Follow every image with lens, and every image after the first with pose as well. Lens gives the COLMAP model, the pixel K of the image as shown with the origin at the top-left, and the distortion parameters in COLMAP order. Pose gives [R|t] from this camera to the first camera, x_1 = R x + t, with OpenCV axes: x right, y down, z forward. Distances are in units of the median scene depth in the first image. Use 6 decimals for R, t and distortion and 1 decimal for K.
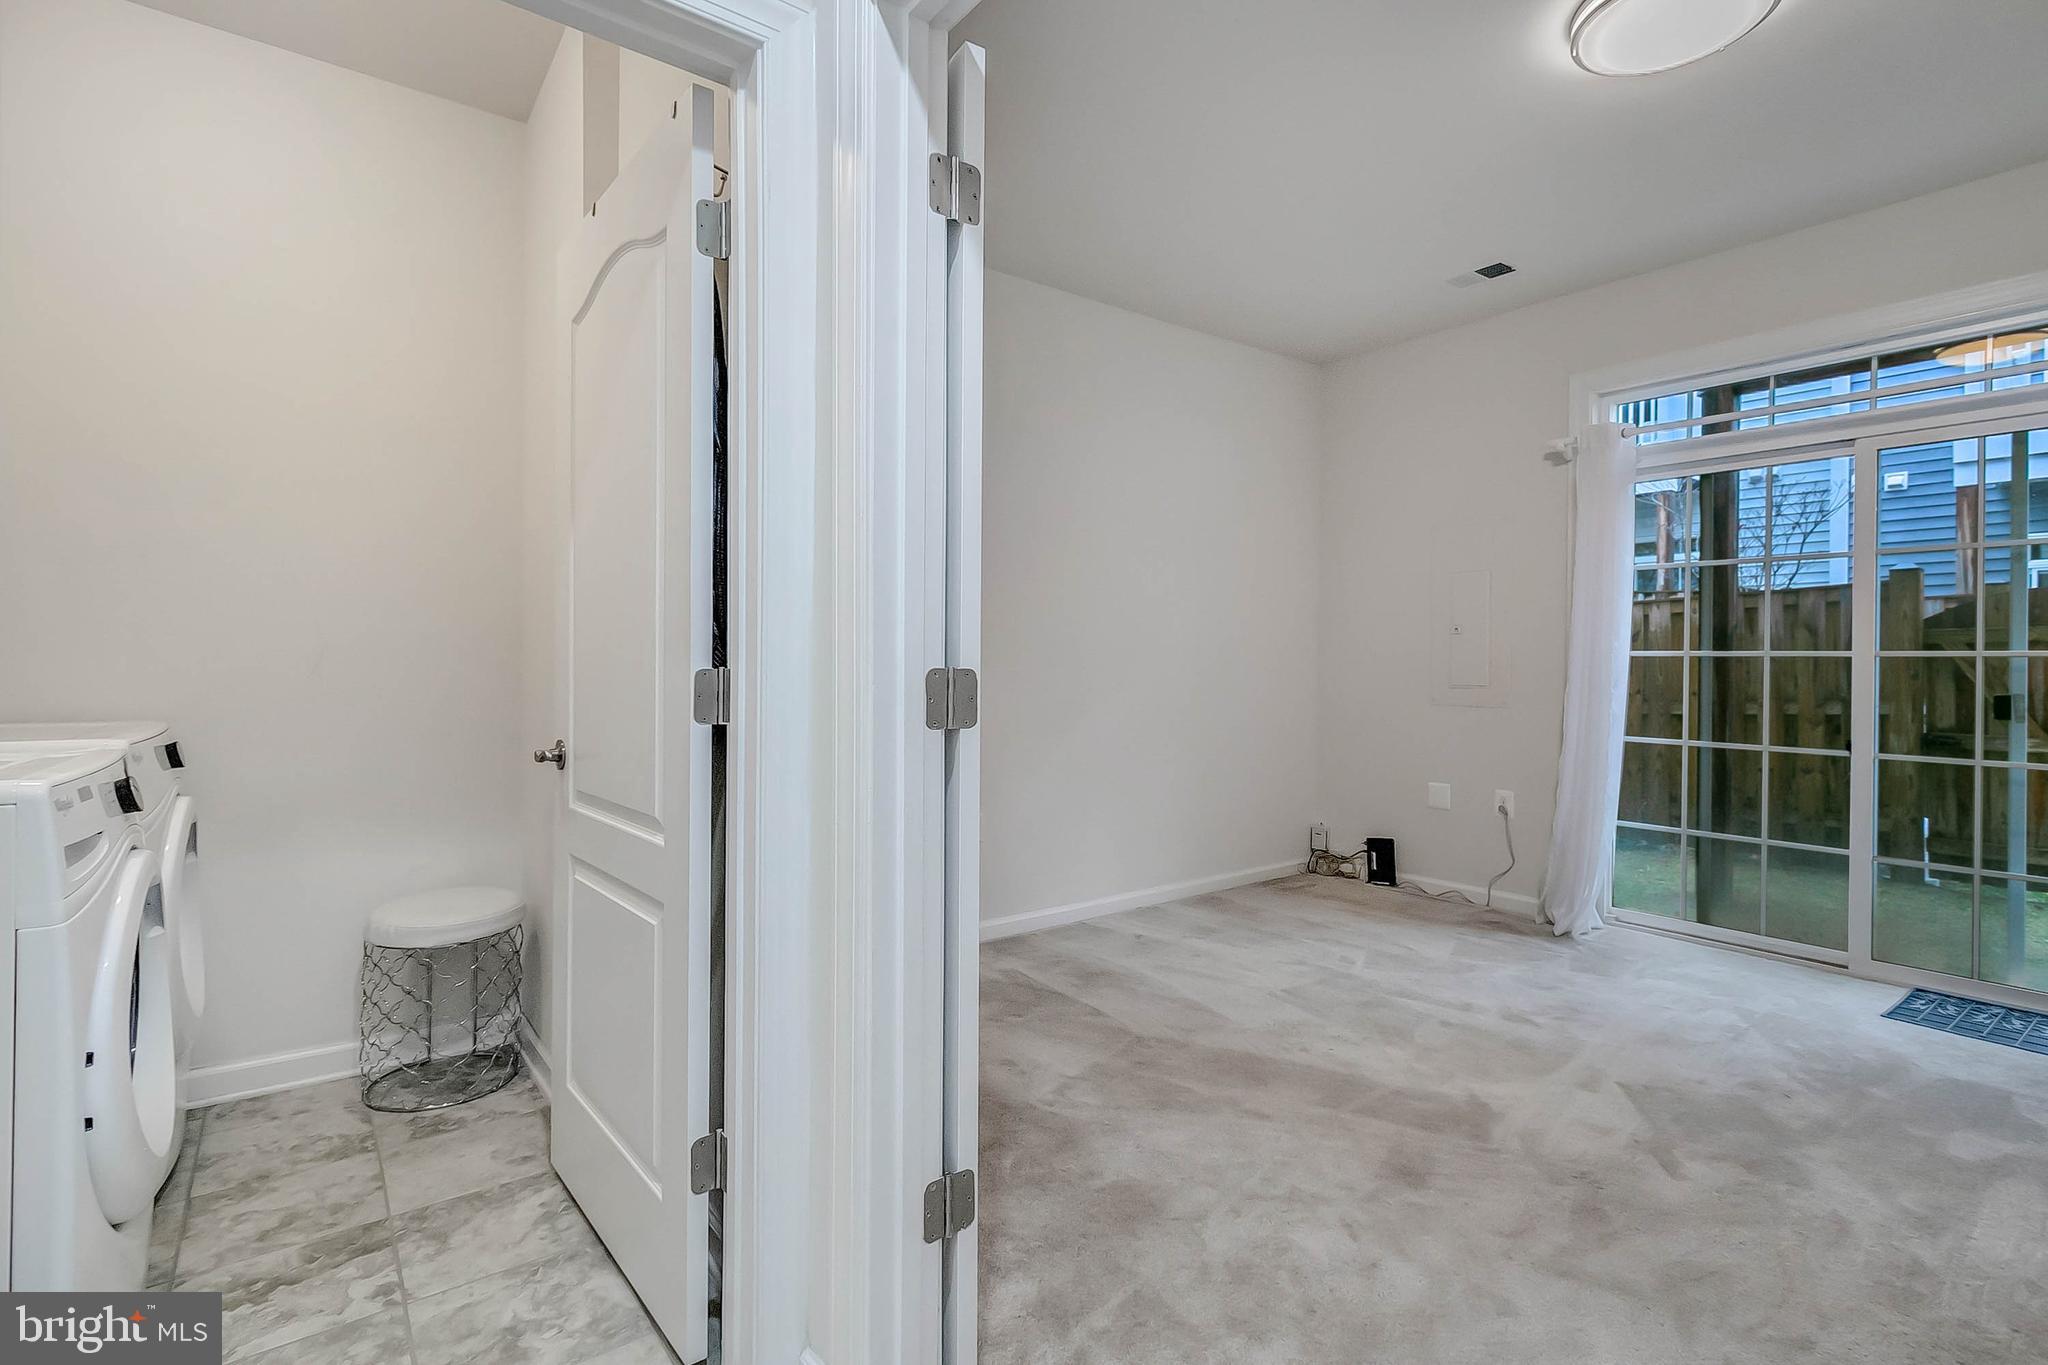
lens RADIAL K [[962.1, 0, 1024.1], [0, 962.1, 670.1], [0, 0, 1]] dist [0.000968, -0.000516]
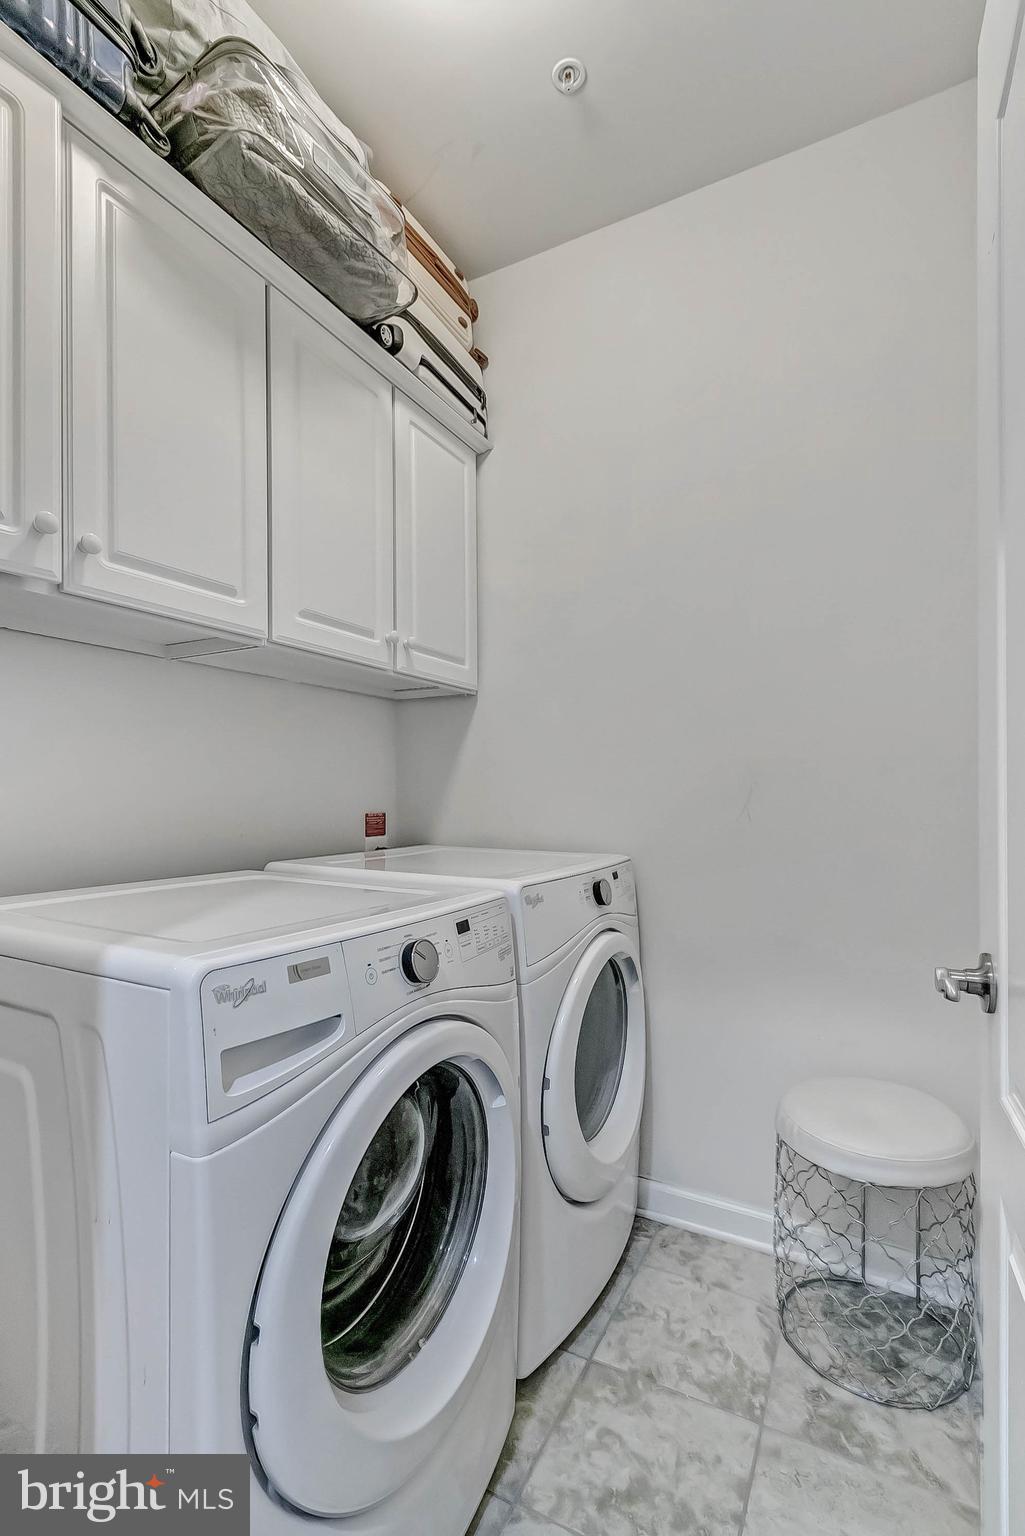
lens RADIAL K [[721.6, 0, 503.7], [0, 721.6, 796.0], [0, 0, 1]] dist [0.000968, -0.000516]
pose [[0.413444, -0.002267, -0.910527, -0.214779], [0.005749, 0.999983, 0.000120, -0.009035], [0.910511, -0.005284, 0.413450, 0.542795]]
